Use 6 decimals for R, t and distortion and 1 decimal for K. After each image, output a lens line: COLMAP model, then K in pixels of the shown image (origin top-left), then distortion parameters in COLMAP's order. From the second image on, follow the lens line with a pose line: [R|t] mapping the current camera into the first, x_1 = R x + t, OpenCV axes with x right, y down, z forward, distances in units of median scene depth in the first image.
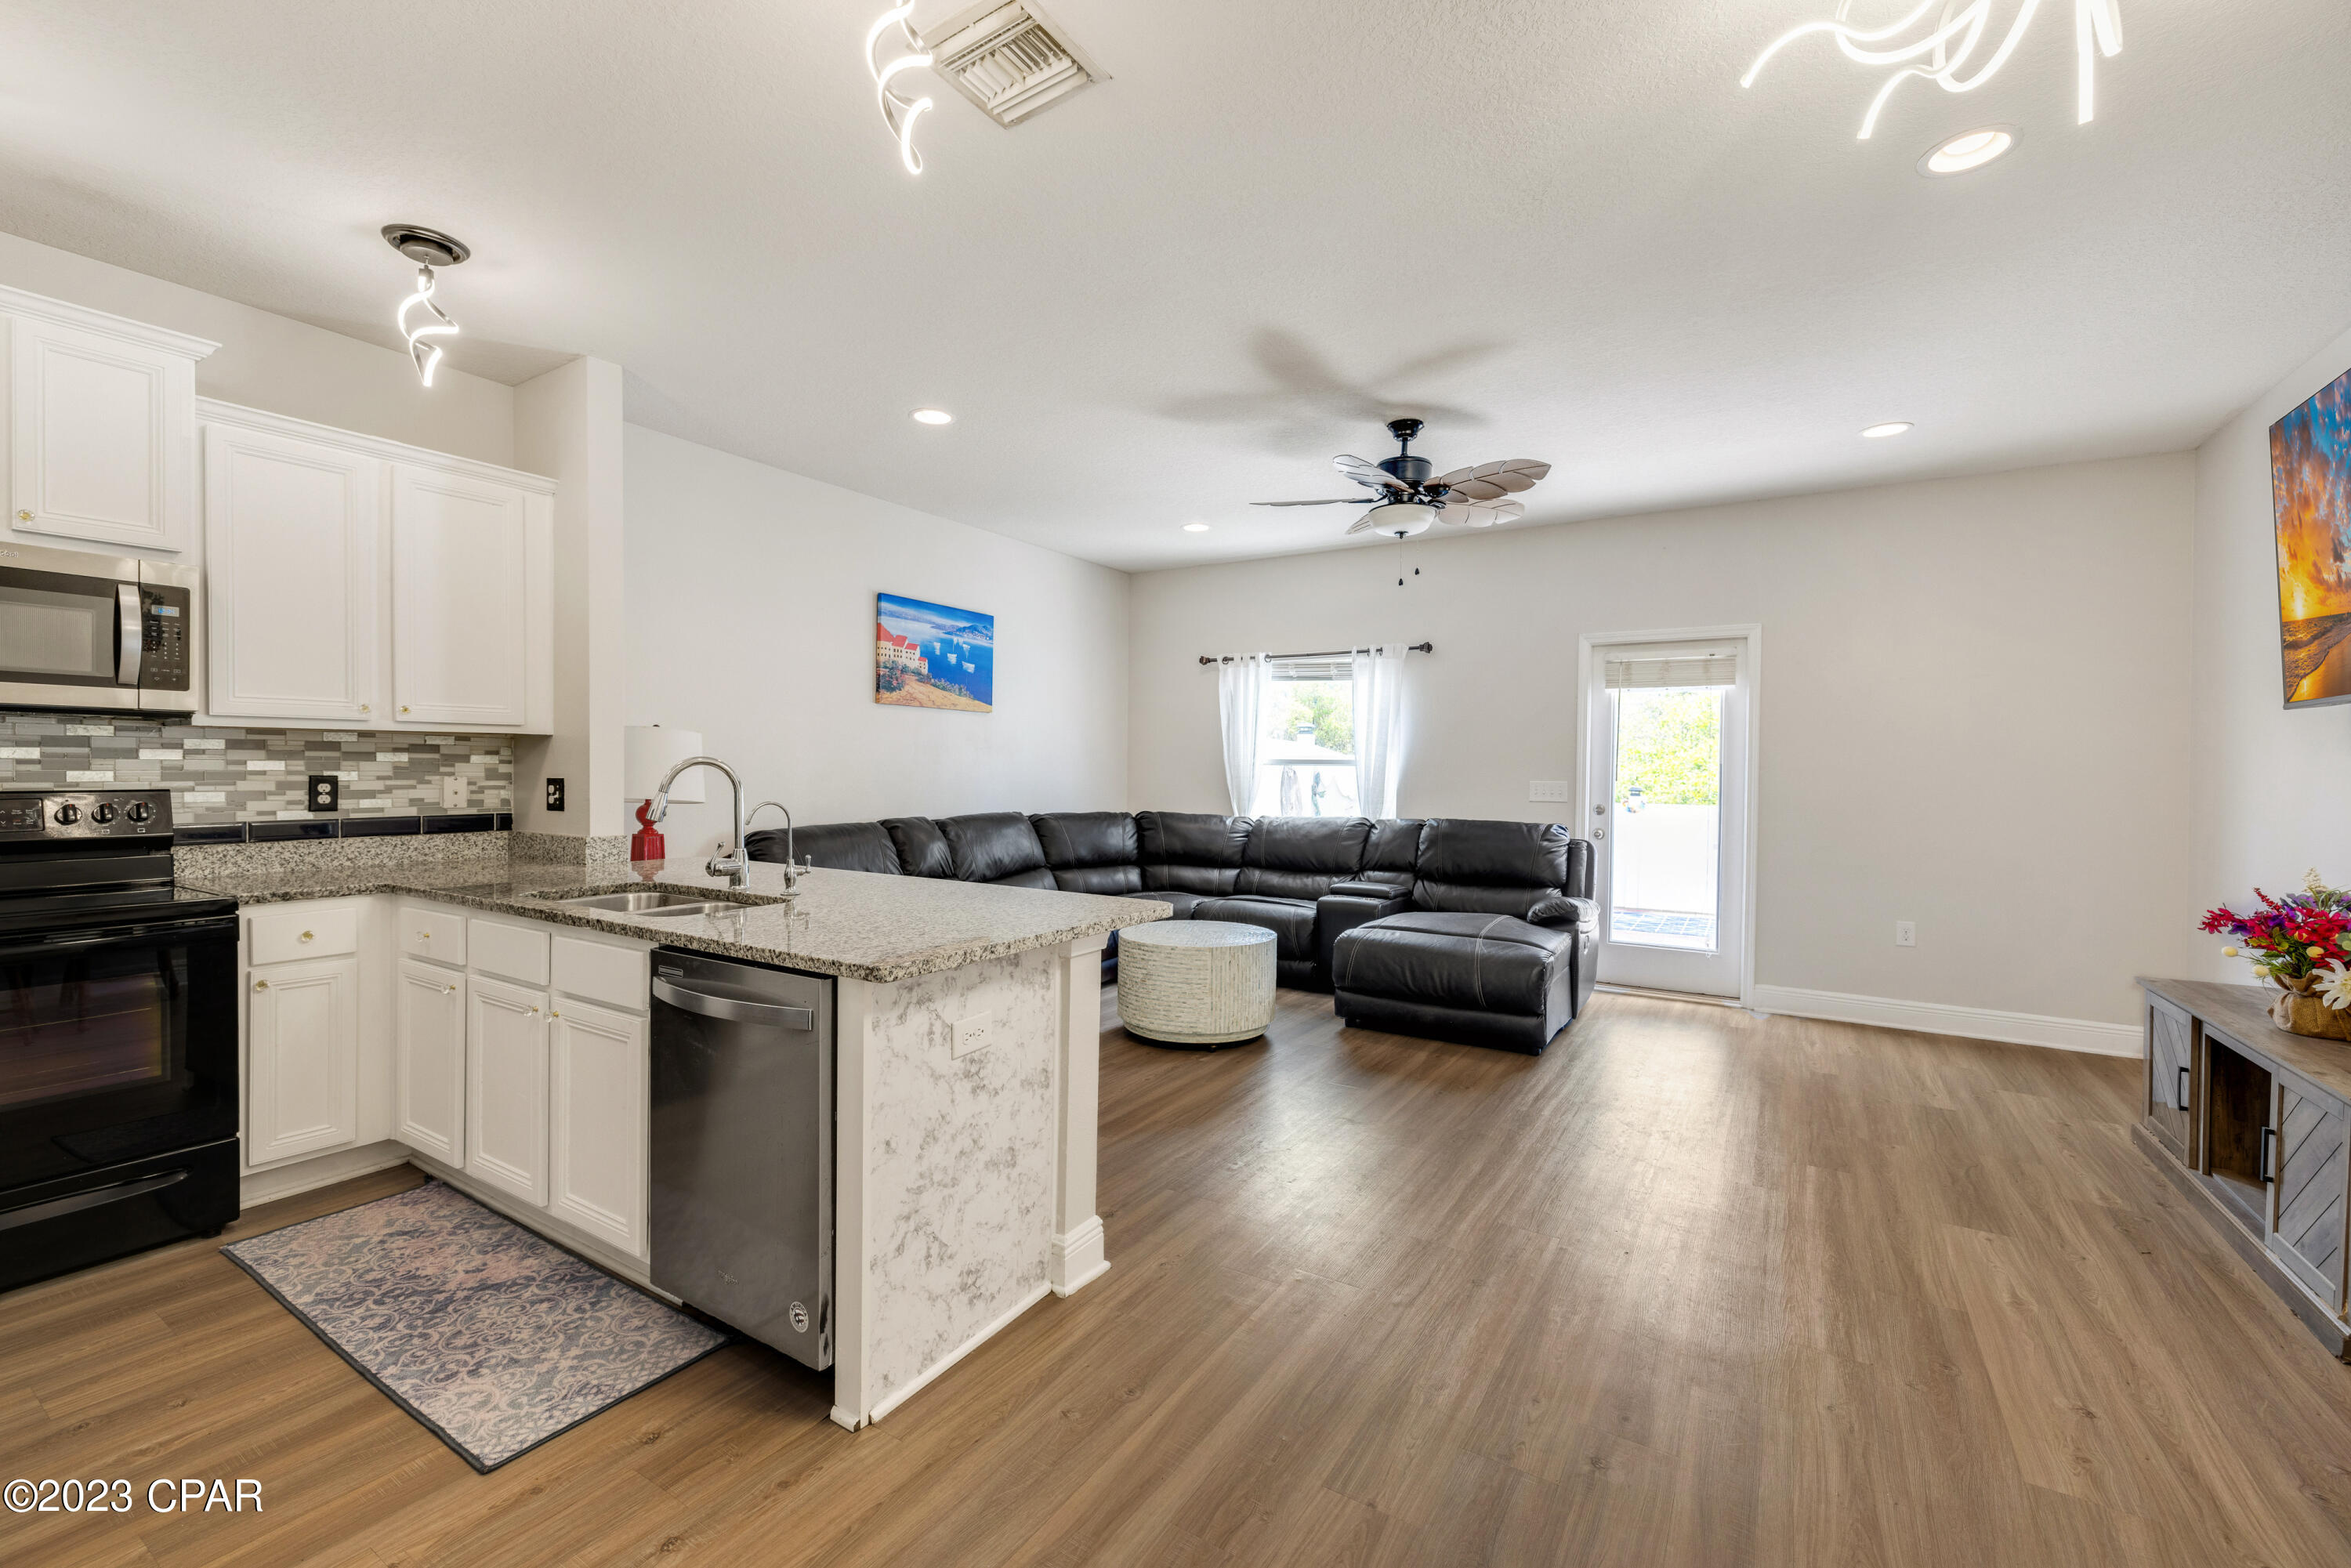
lens RADIAL K [[974.2, 0, 1161.7], [0, 974.2, 778.9], [0, 0, 1]] dist [-0.000685, -0.000505]
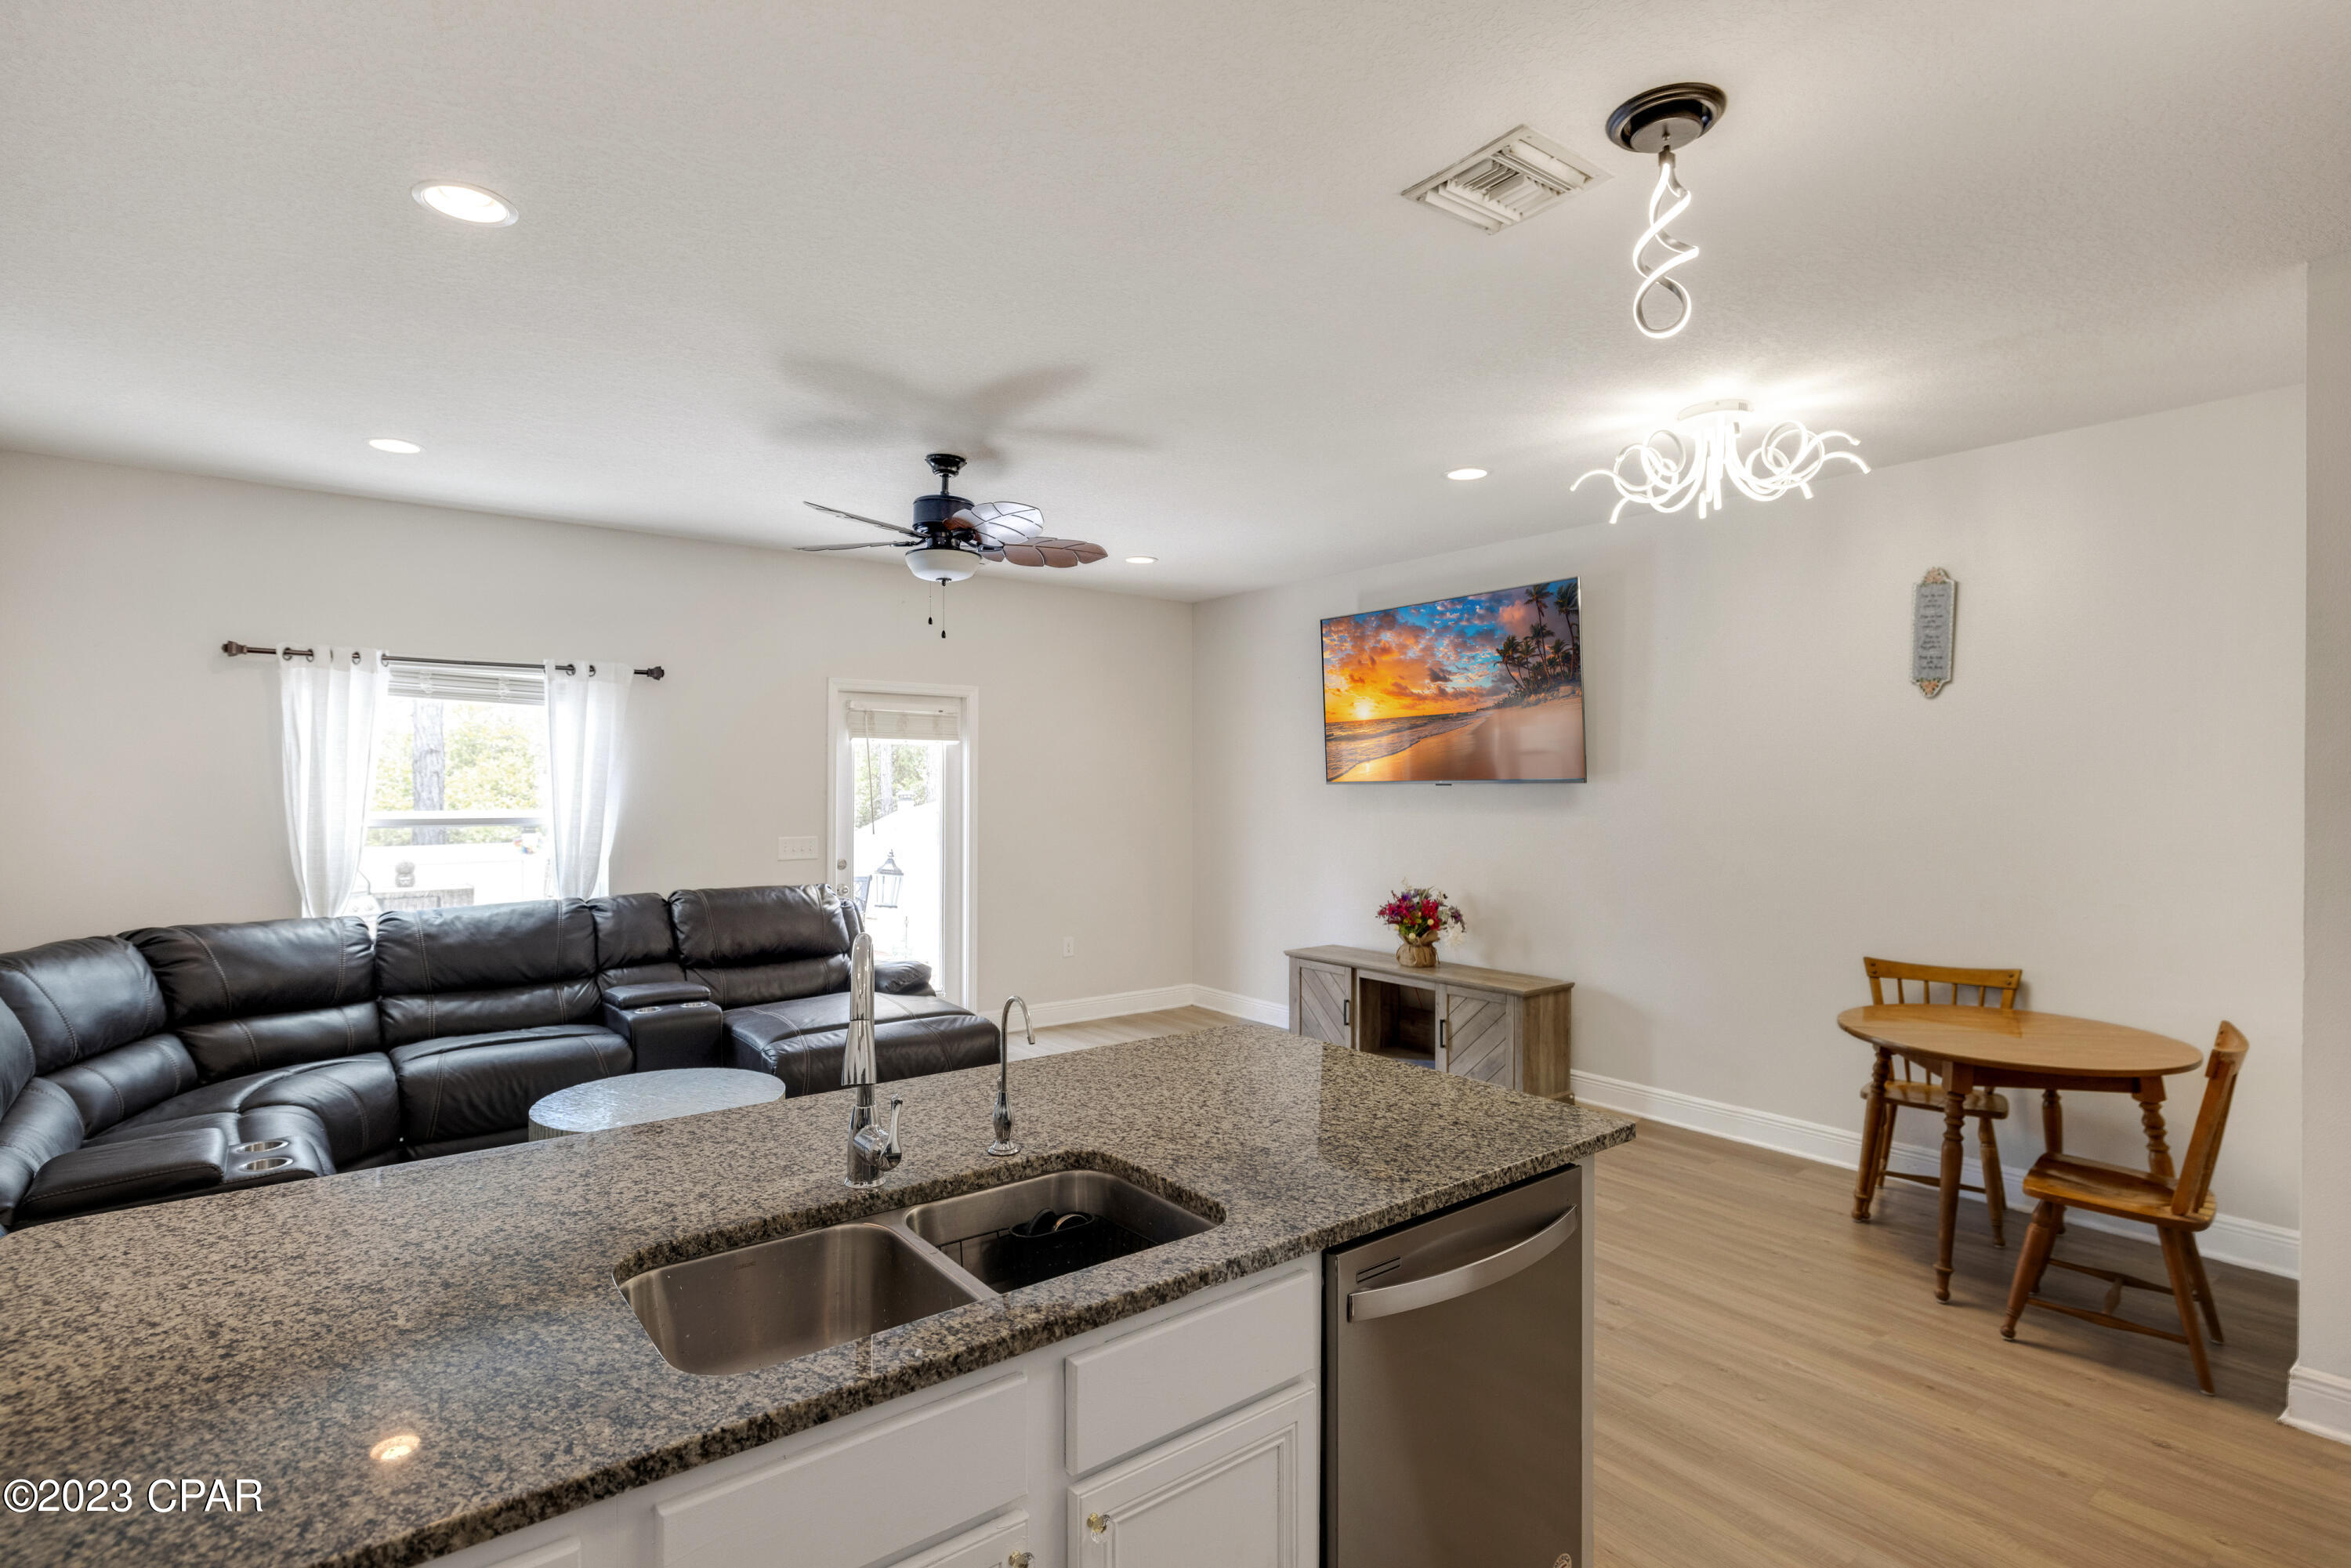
lens RADIAL K [[1131.2, 0, 1165.1], [0, 1131.2, 792.1], [0, 0, 1]] dist [-0.003495, -0.000097]
pose [[0.343191, -0.017662, 0.939099, -0.702901], [0.011745, 0.999826, 0.014512, -0.075274], [-0.939192, 0.006050, 0.343339, 0.486431]]
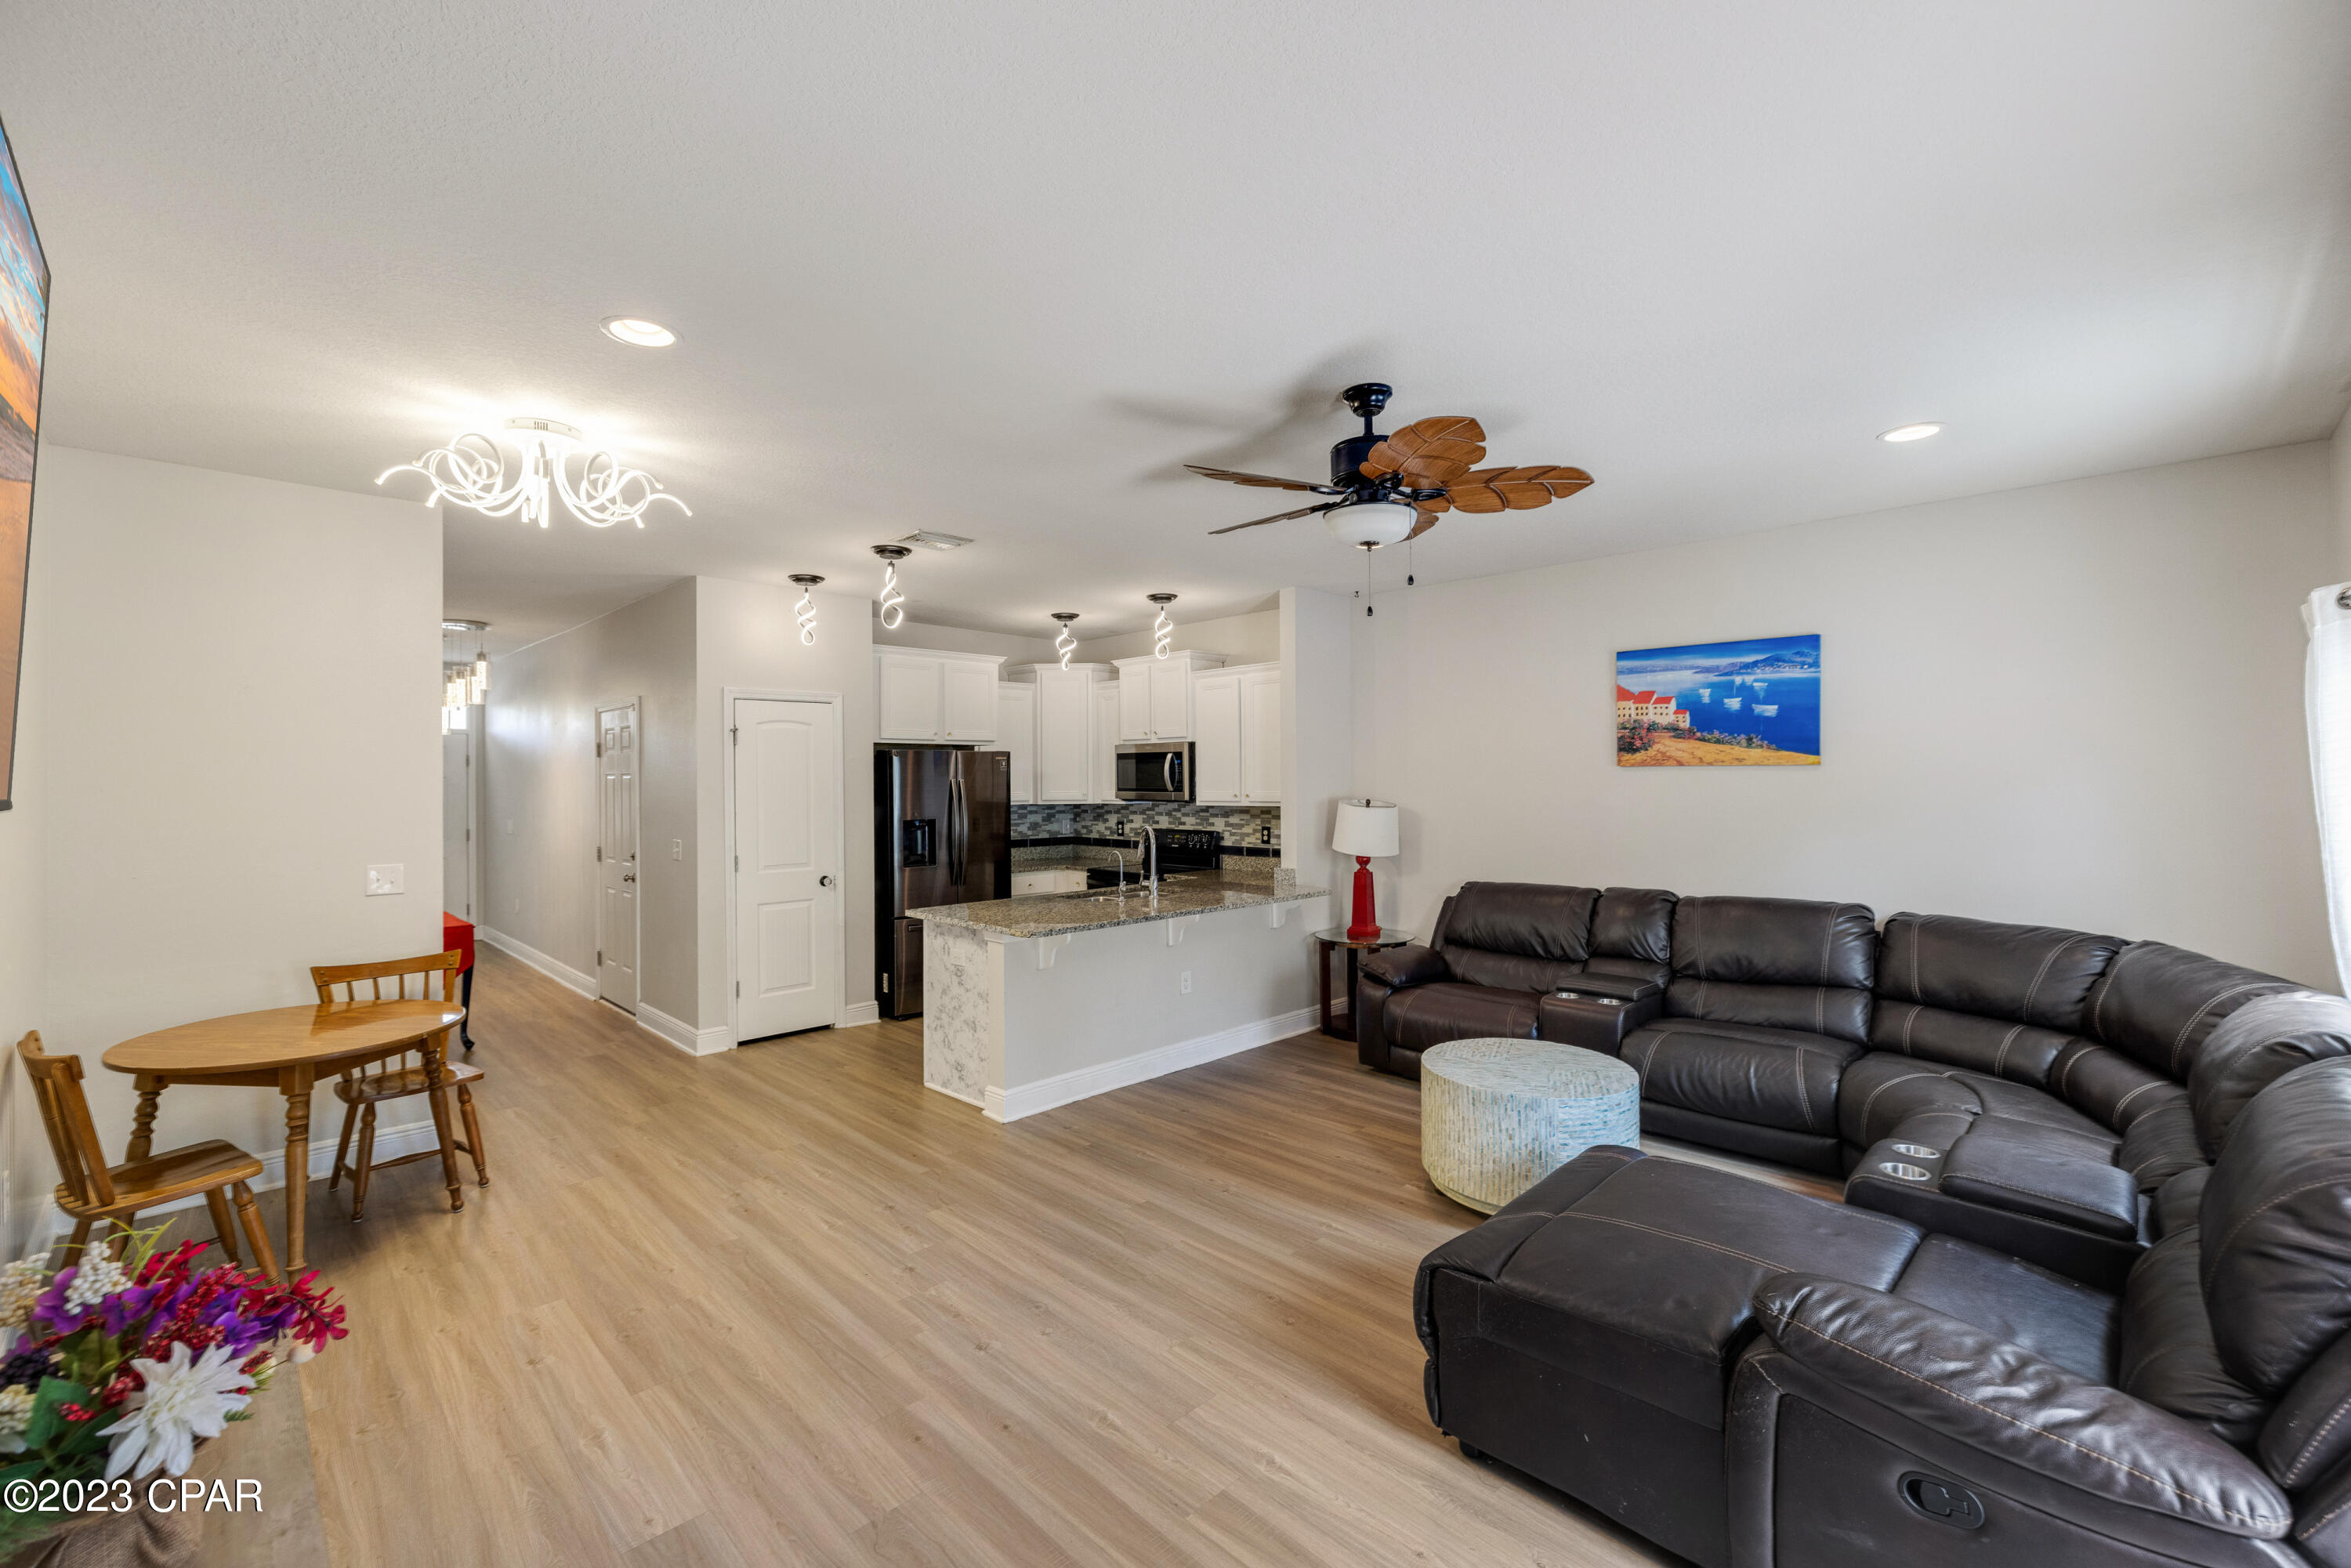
lens RADIAL K [[983.8, 0, 1166.6], [0, 983.8, 776.3], [0, 0, 1]] dist [-0.000539, -0.000298]
pose [[-0.223568, -0.011112, -0.974625, 1.052732], [-0.008449, 0.999920, -0.009462, -0.076145], [0.974652, 0.006120, -0.223644, 1.085014]]
